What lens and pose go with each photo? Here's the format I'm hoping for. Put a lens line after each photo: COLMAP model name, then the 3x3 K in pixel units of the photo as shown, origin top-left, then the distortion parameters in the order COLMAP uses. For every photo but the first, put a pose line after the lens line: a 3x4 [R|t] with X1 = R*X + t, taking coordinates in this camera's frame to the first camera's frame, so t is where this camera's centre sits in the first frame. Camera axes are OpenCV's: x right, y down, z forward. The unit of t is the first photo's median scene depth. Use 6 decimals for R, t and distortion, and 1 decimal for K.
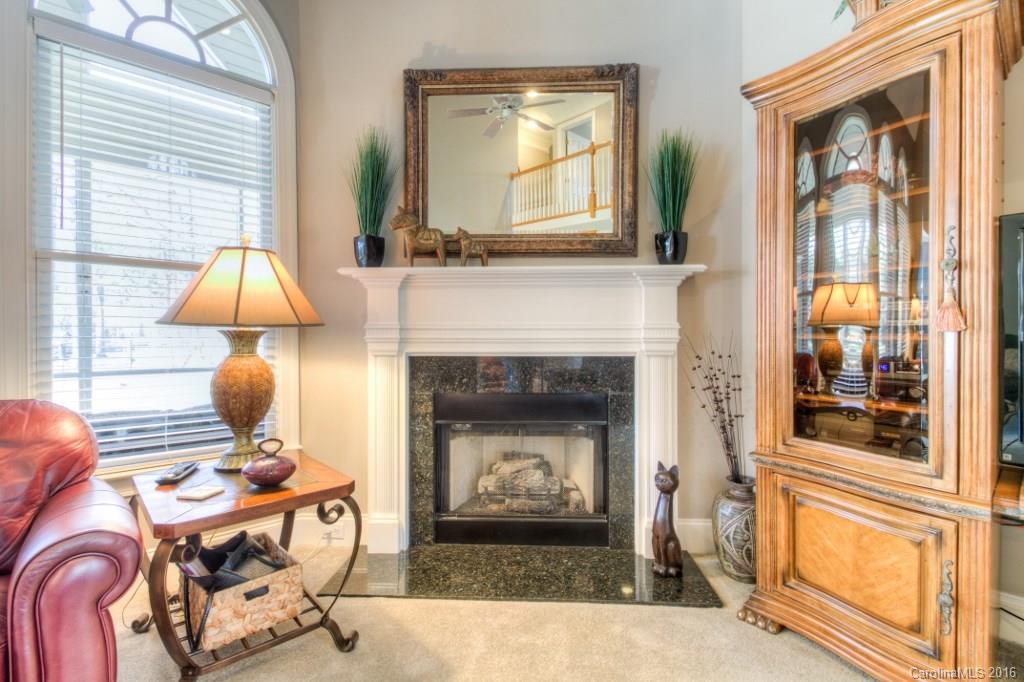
lens RADIAL K [[481.0, 0, 512.8], [0, 481.0, 340.5], [0, 0, 1]] dist [-0.006106, -0.001168]
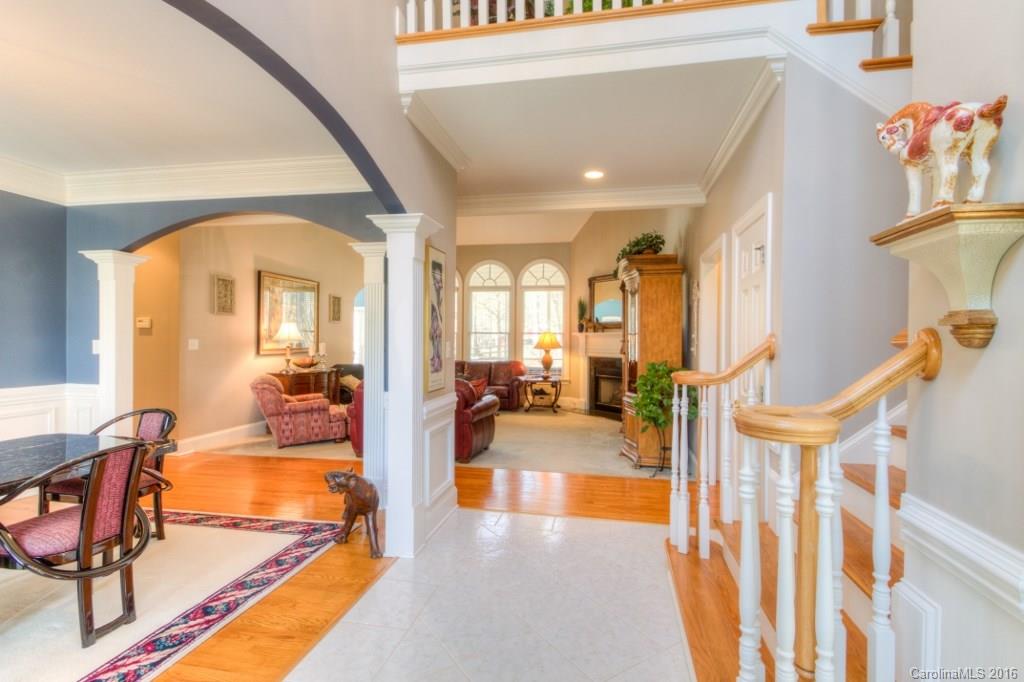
lens RADIAL K [[481.0, 0, 513.3], [0, 481.0, 342.4], [0, 0, 1]] dist [-0.006106, -0.001168]
pose [[0.576877, 0.007992, -0.816792, 2.483808], [-0.014788, 0.999890, -0.000661, -0.065188], [0.816697, 0.012460, 0.576932, -1.607714]]
